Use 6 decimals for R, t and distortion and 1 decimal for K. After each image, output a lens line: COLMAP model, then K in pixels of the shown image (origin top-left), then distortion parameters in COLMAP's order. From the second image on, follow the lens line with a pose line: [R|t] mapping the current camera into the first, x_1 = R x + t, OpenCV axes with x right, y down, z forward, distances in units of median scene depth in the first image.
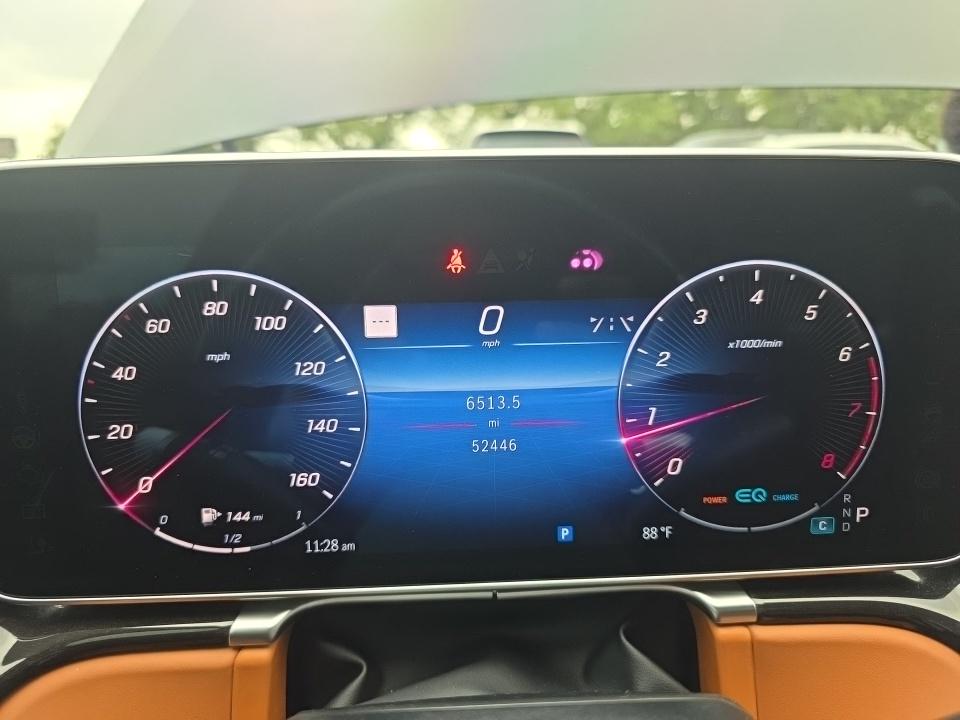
lens RADIAL K [[640.8, 0, 475.4], [0, 640.8, 359.4], [0, 0, 1]] dist [-0.004589, -0.002661]
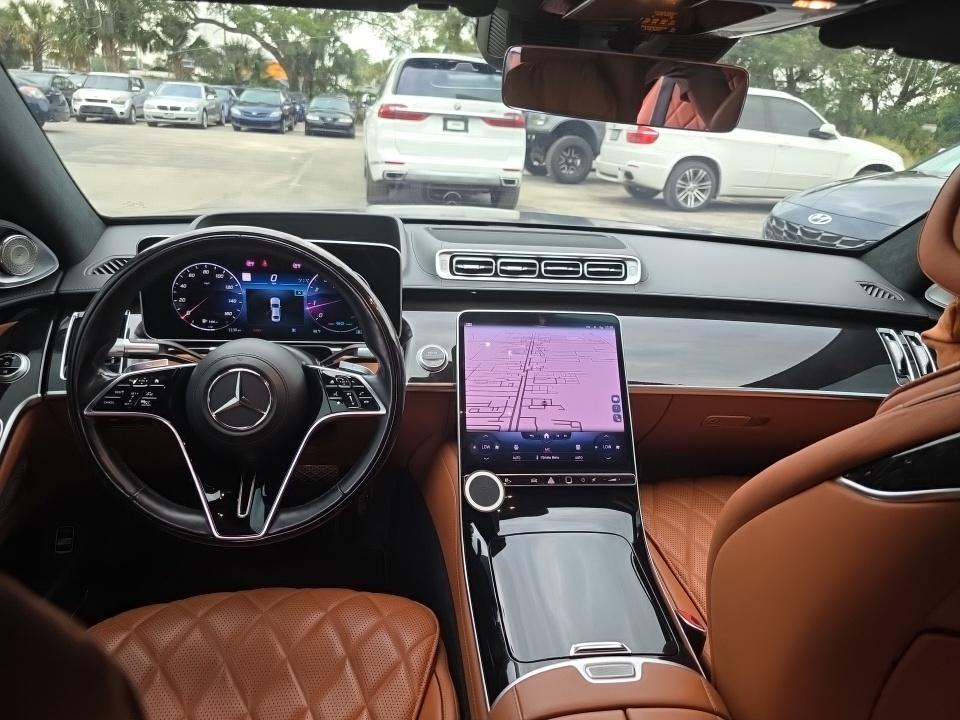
lens RADIAL K [[640.8, 0, 486.4], [0, 640.8, 358.3], [0, 0, 1]] dist [-0.004589, -0.002661]
pose [[0.994451, 0.044048, 0.095539, 1.030320], [-0.058723, 0.985900, 0.156695, -0.280039], [-0.087290, -0.161435, 0.983015, -3.323955]]
